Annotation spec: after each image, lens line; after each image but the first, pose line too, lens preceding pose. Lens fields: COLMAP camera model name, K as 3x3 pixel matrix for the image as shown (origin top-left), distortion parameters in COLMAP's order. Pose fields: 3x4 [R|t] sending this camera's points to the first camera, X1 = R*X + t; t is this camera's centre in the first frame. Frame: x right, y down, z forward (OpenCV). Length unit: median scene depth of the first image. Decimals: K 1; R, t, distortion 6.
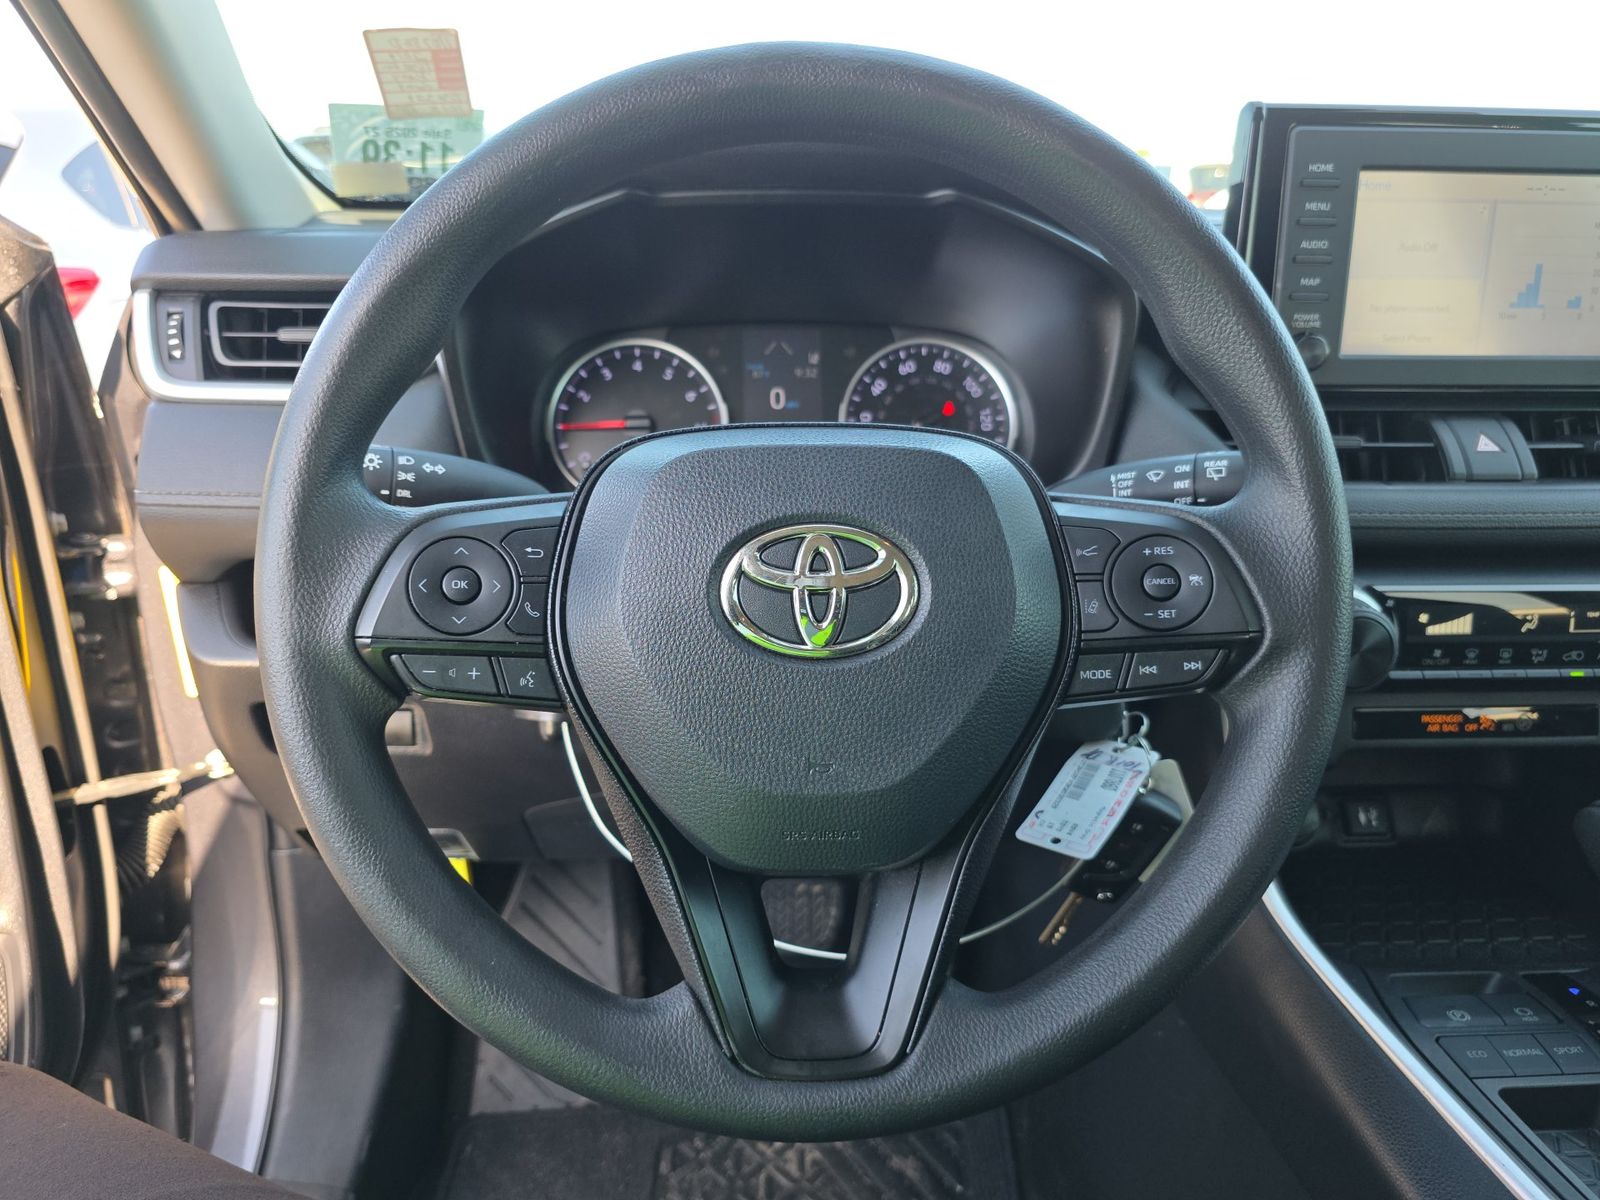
lens RADIAL K [[1070.1, 0, 808.5], [0, 1070.1, 591.6], [0, 0, 1]] dist [0.001450, -0.027960]
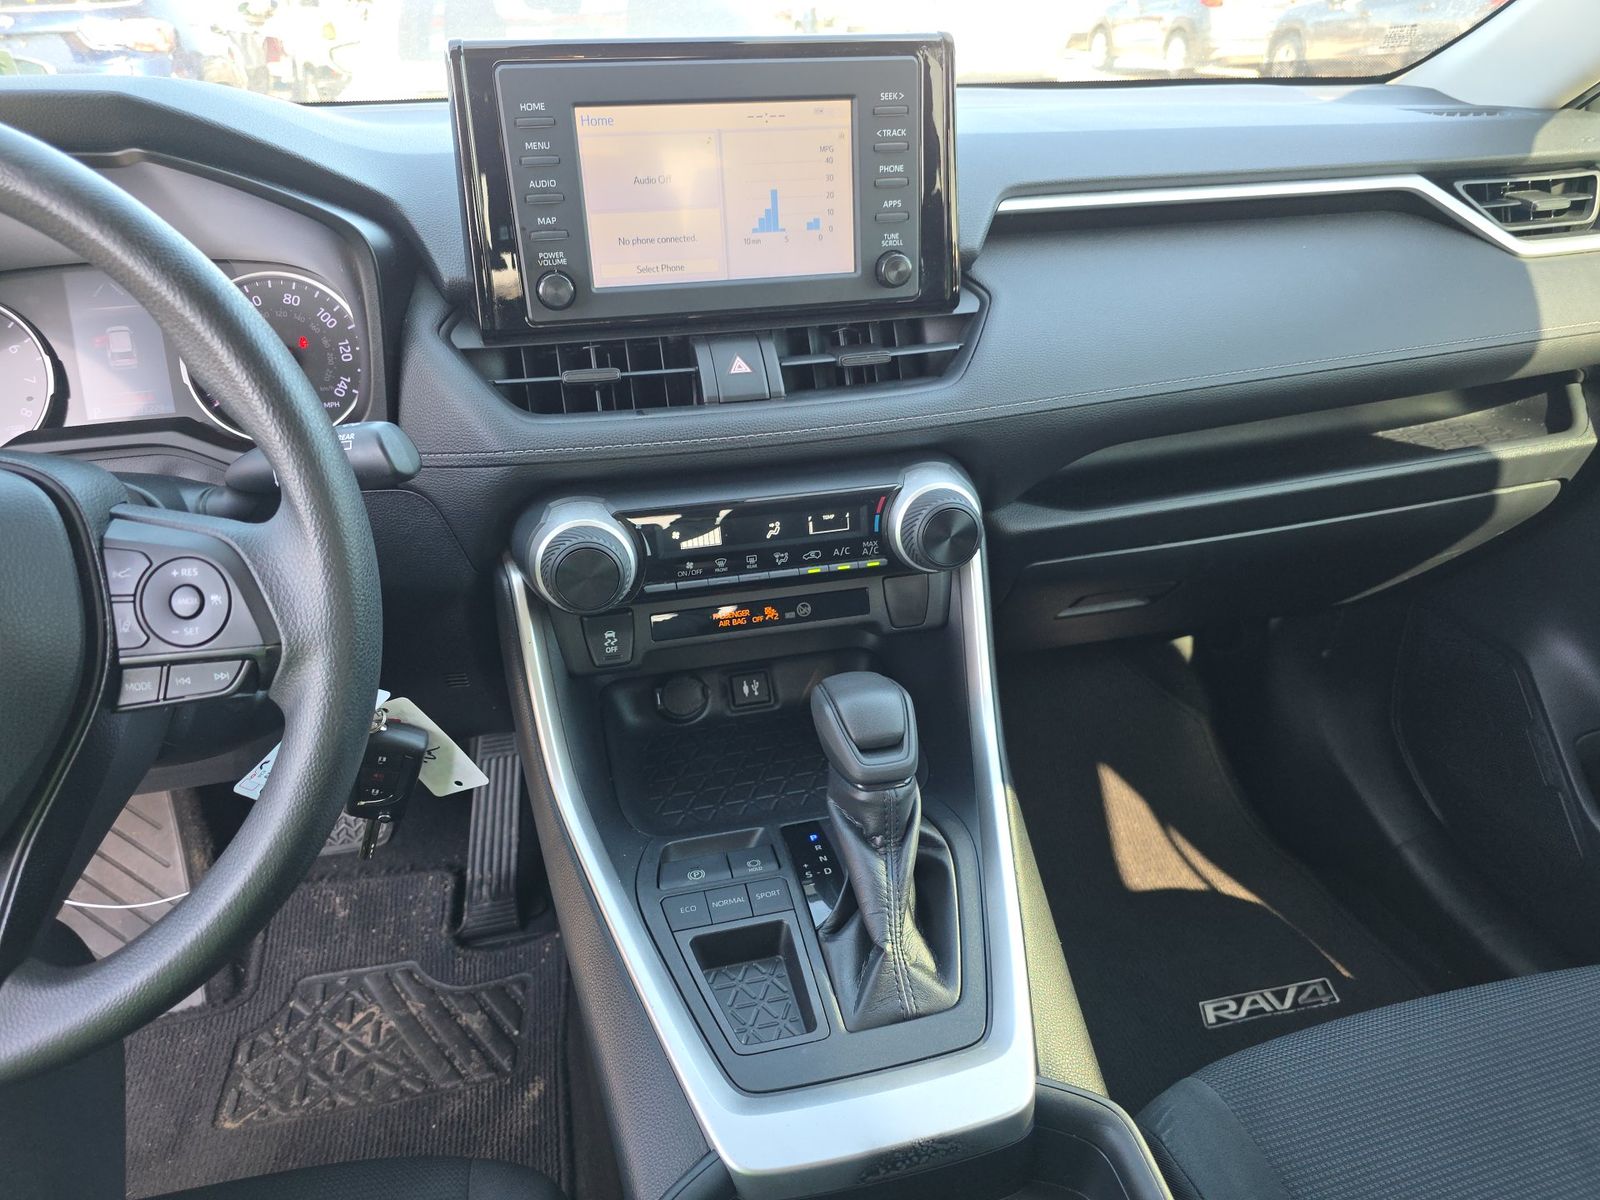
lens RADIAL K [[1070.1, 0, 802.3], [0, 1070.1, 617.2], [0, 0, 1]] dist [0.001450, -0.027960]
pose [[0.978961, -0.109736, 0.172025, 0.483574], [0.077788, 0.980115, 0.182549, -0.081273], [-0.188636, -0.165327, 0.968031, -0.116535]]
